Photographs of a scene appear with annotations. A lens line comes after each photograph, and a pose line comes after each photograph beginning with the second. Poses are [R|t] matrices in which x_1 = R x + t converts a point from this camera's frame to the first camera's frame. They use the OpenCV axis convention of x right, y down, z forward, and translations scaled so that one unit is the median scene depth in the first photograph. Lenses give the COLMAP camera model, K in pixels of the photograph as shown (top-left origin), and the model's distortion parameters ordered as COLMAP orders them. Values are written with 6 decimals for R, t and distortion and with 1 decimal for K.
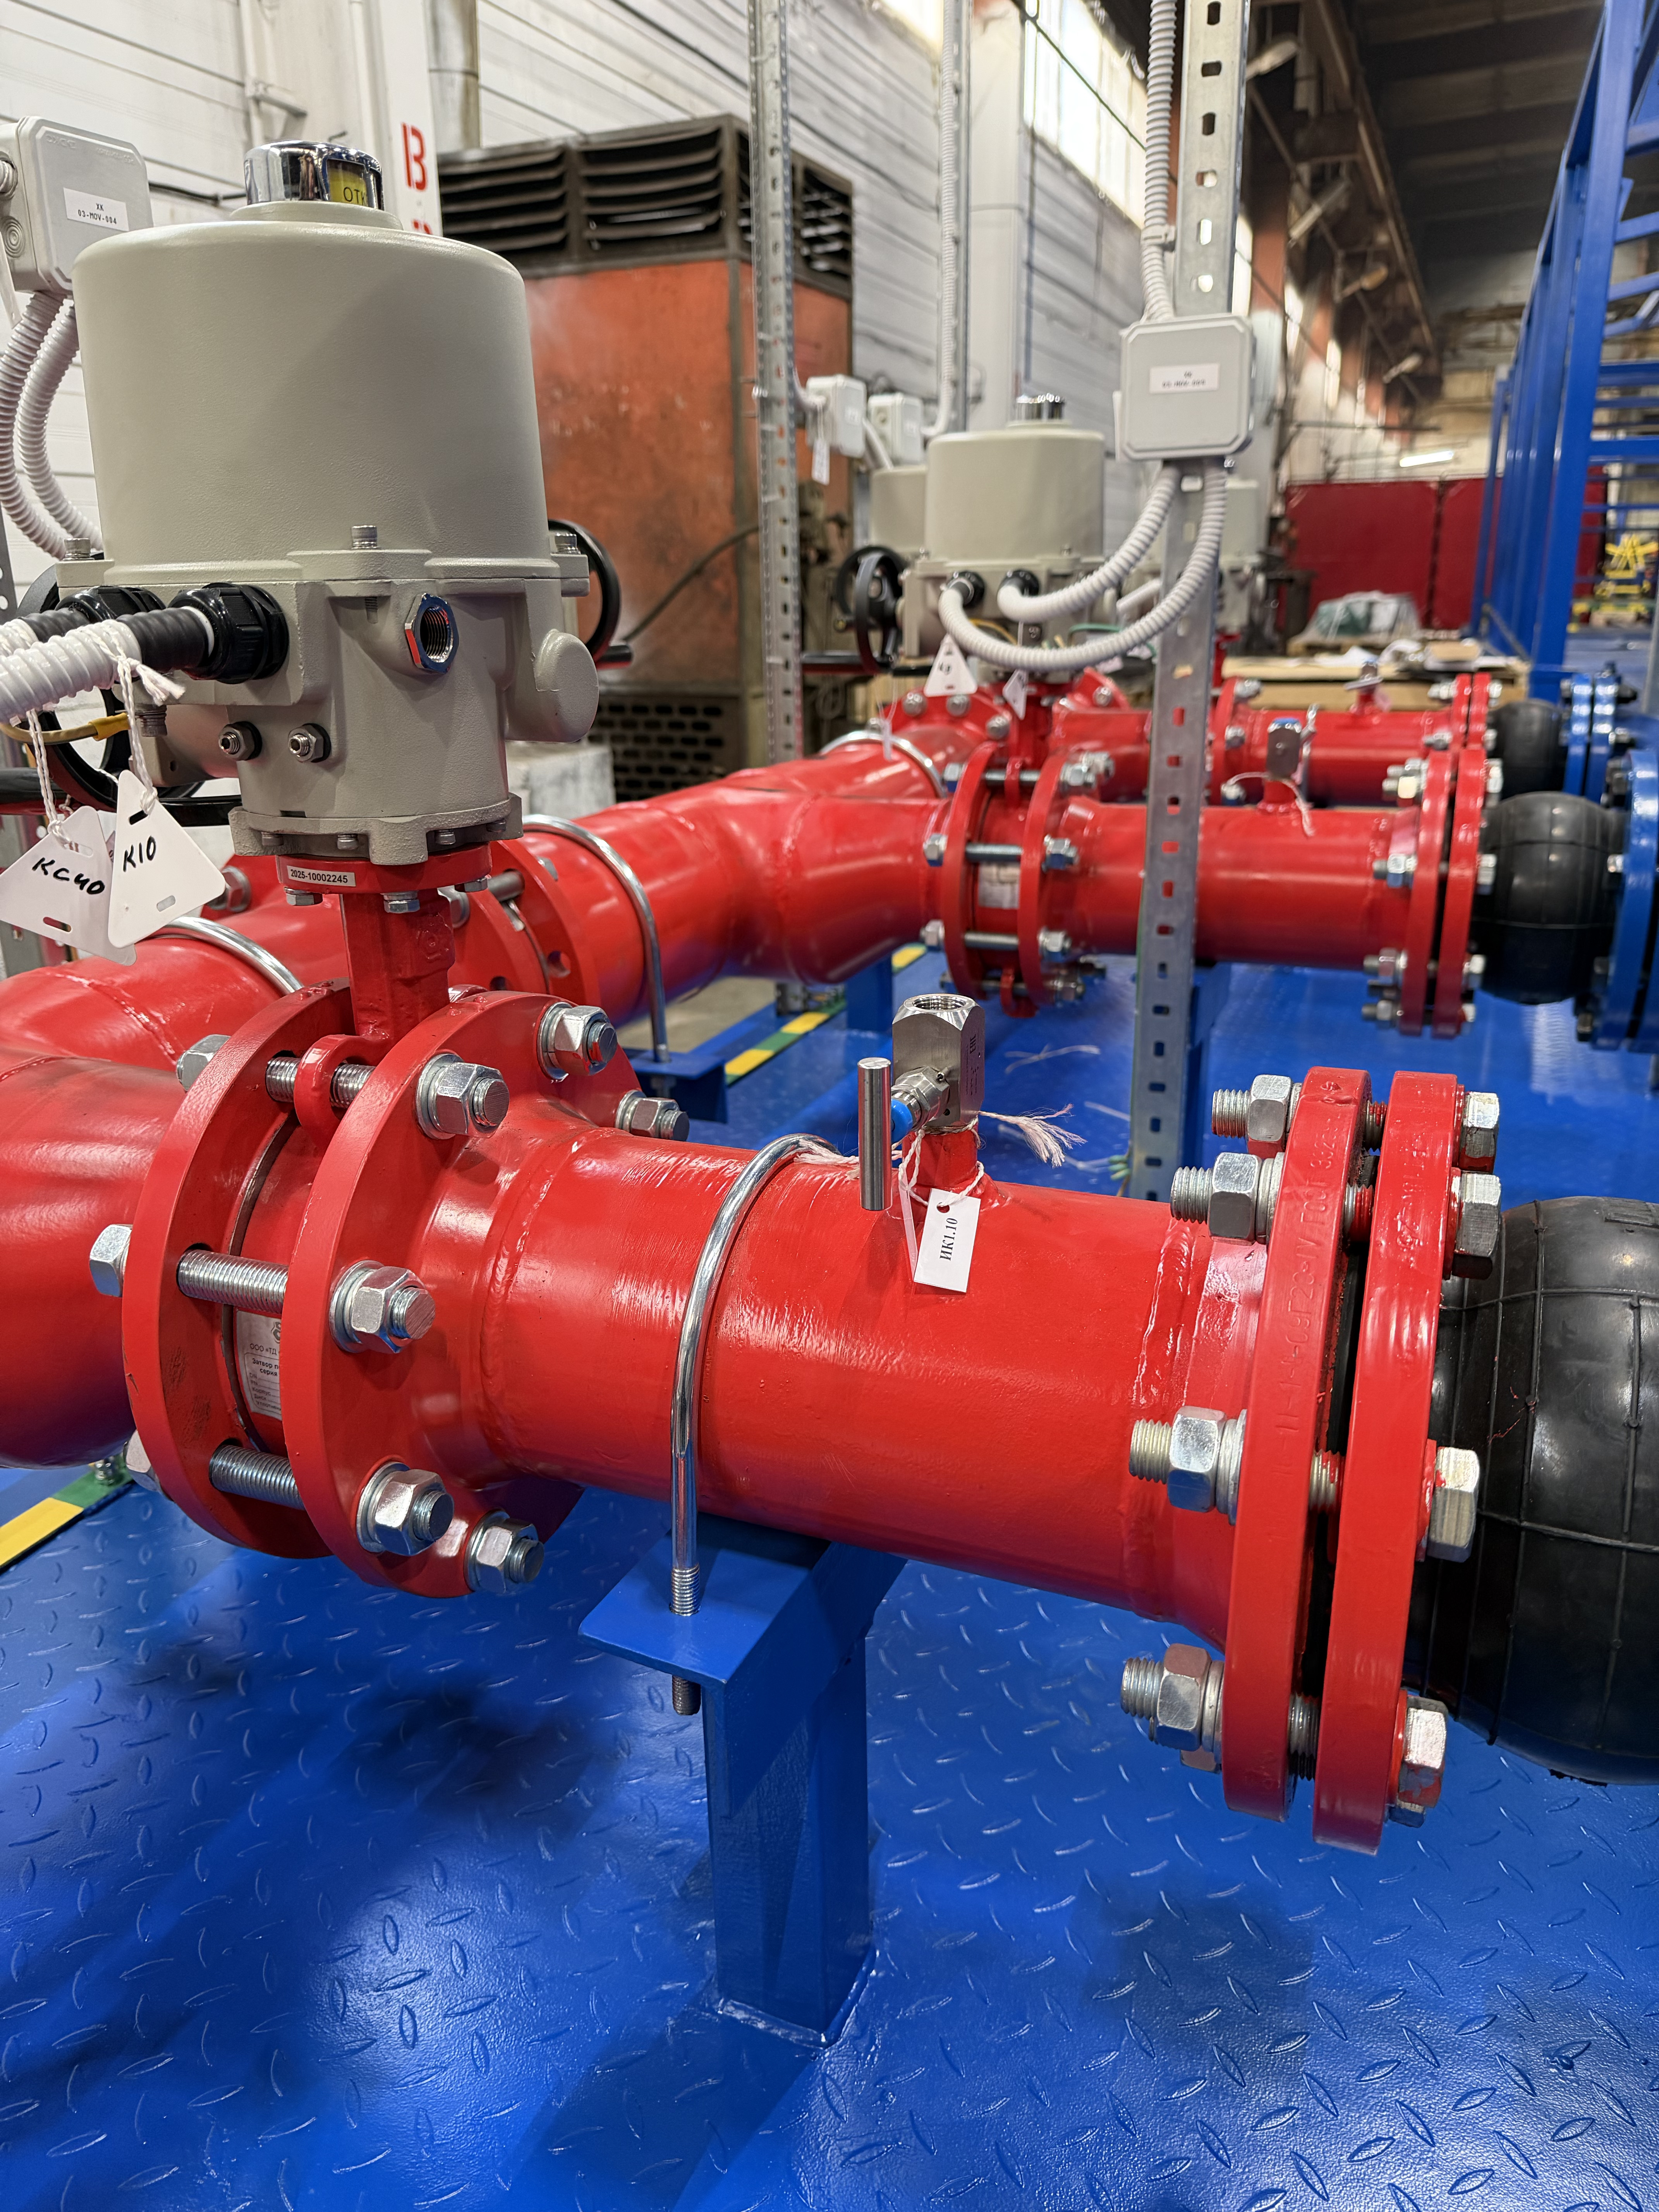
lens RADIAL K [[1566.8, 0, 828.2], [0, 1566.8, 1101.2], [0, 0, 1]] dist [0.028703, -0.007204]
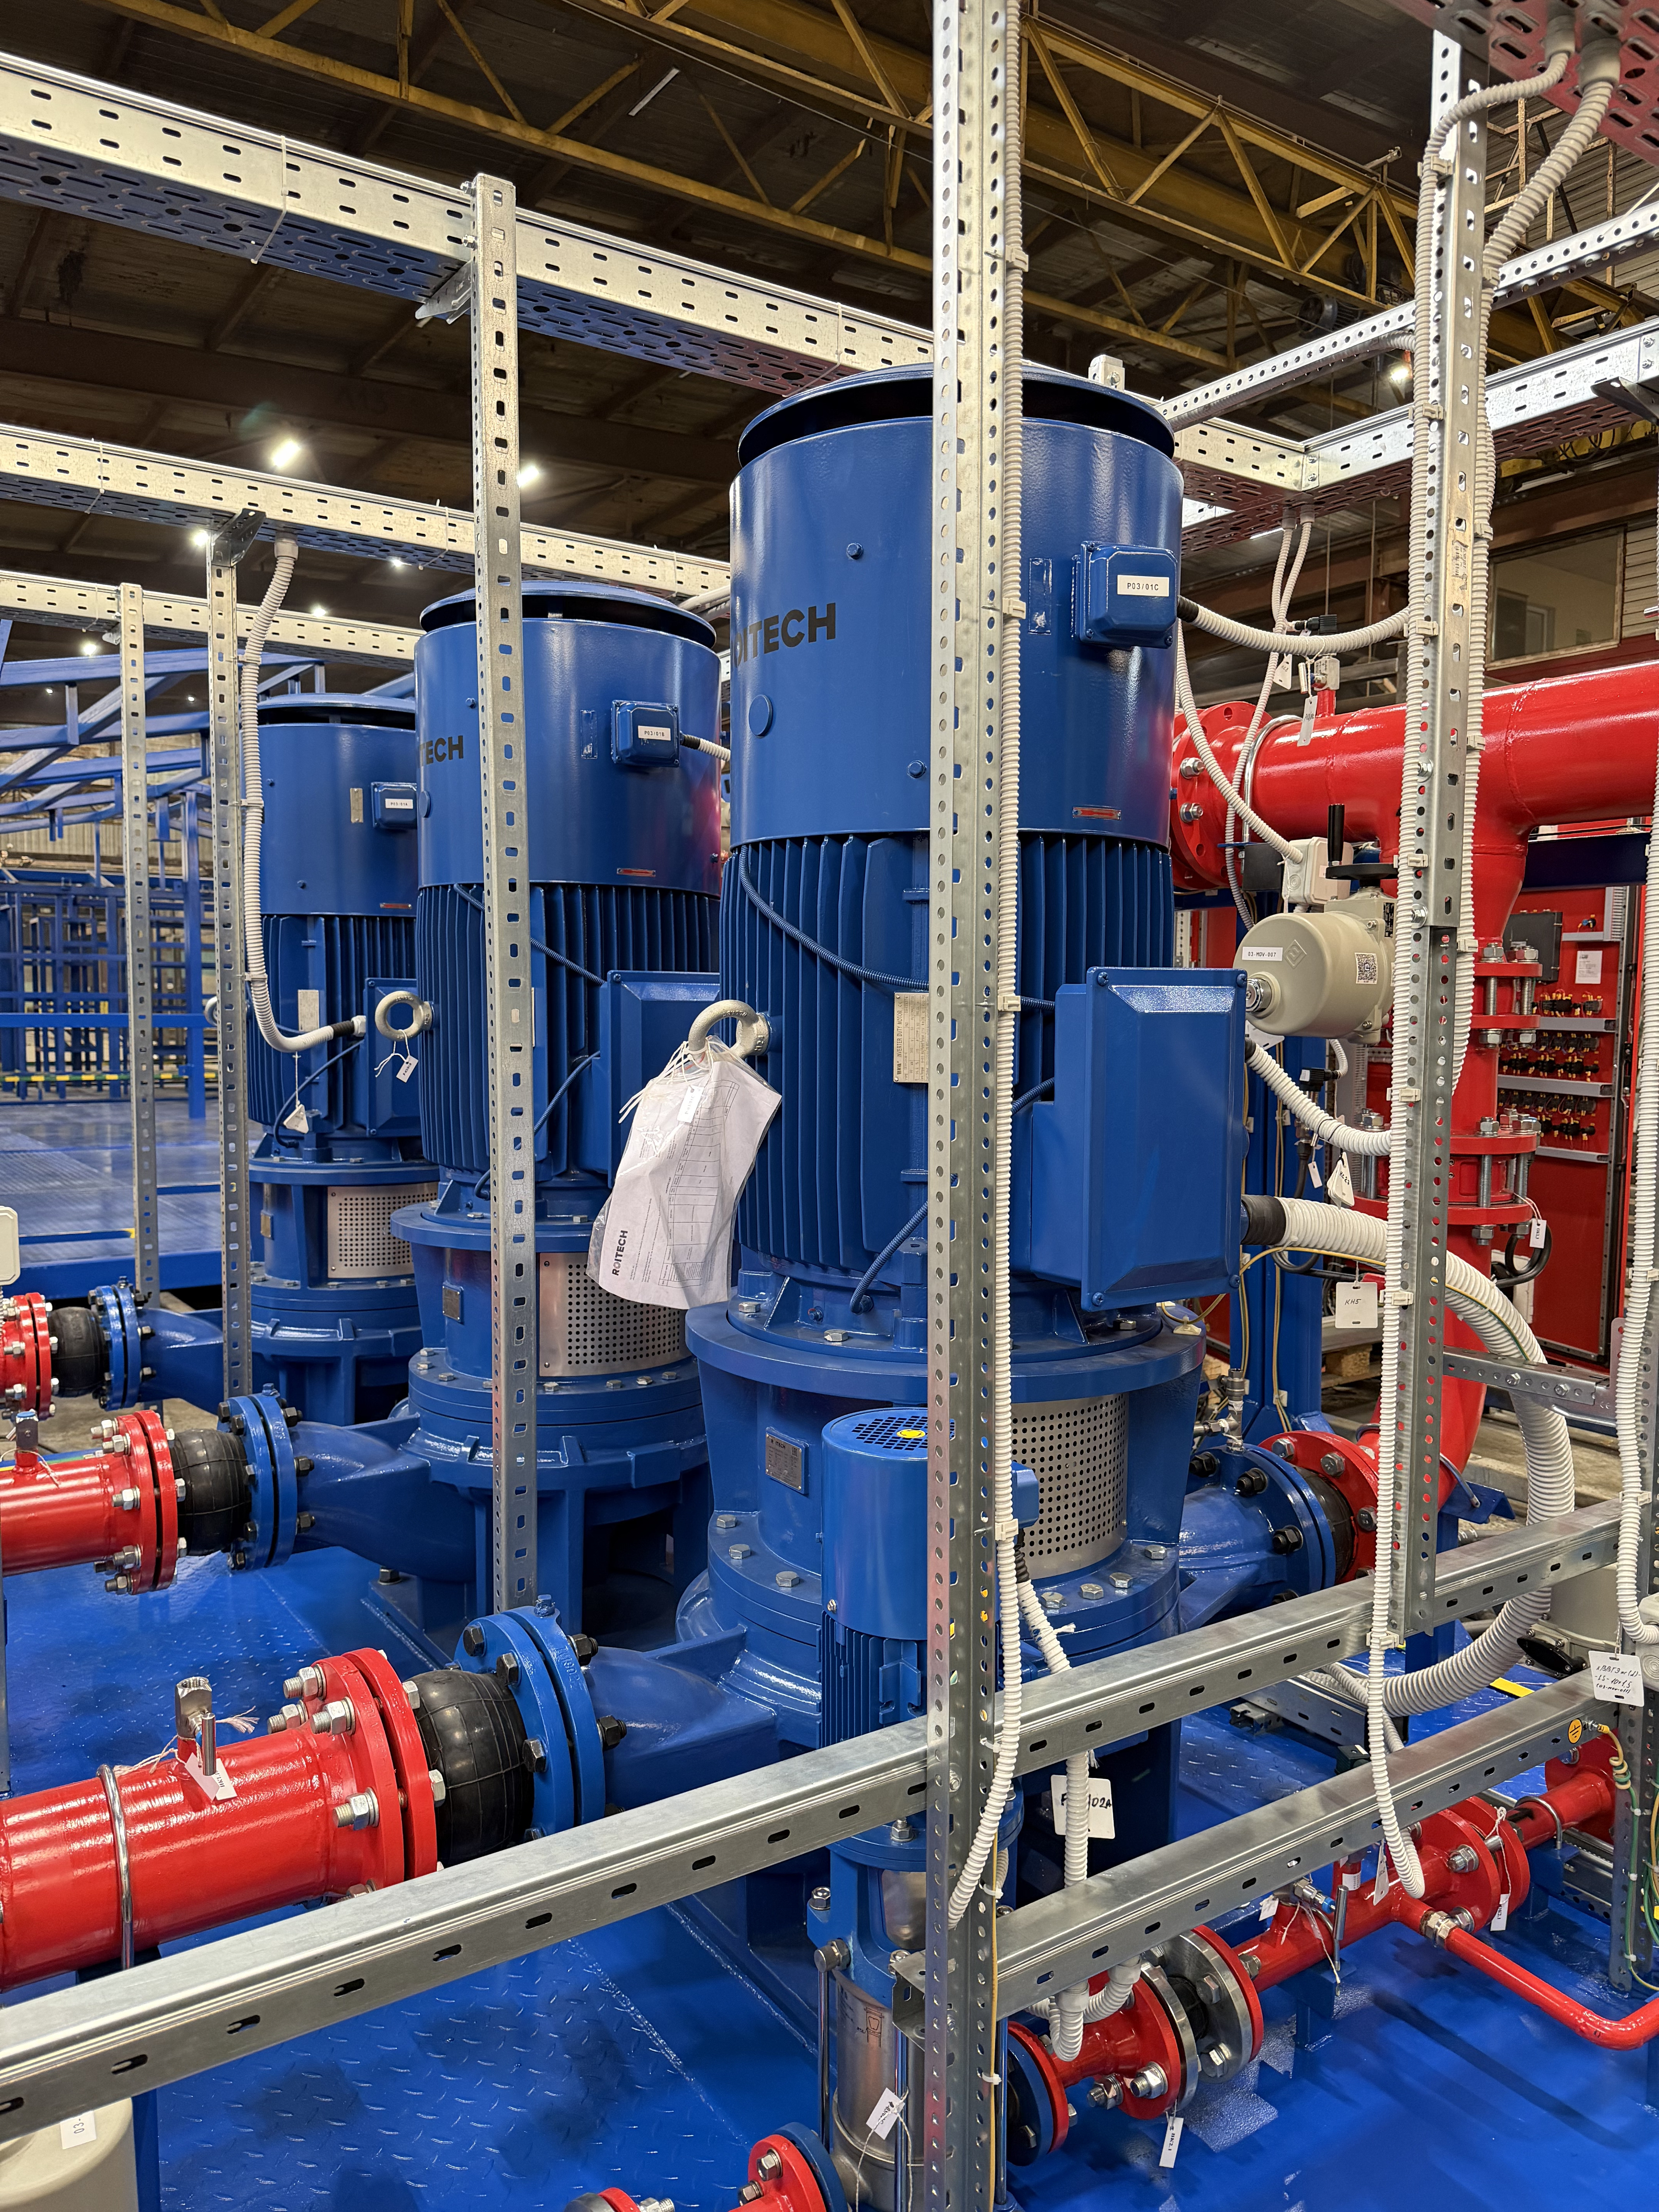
lens RADIAL K [[1566.8, 0, 828.1], [0, 1566.8, 1105.6], [0, 0, 1]] dist [0.028703, -0.007204]
pose [[0.554894, -0.026831, 0.831489, -1.404027], [0.236494, 0.963332, -0.126739, -0.383622], [-0.797599, 0.266969, 0.540892, -1.375414]]
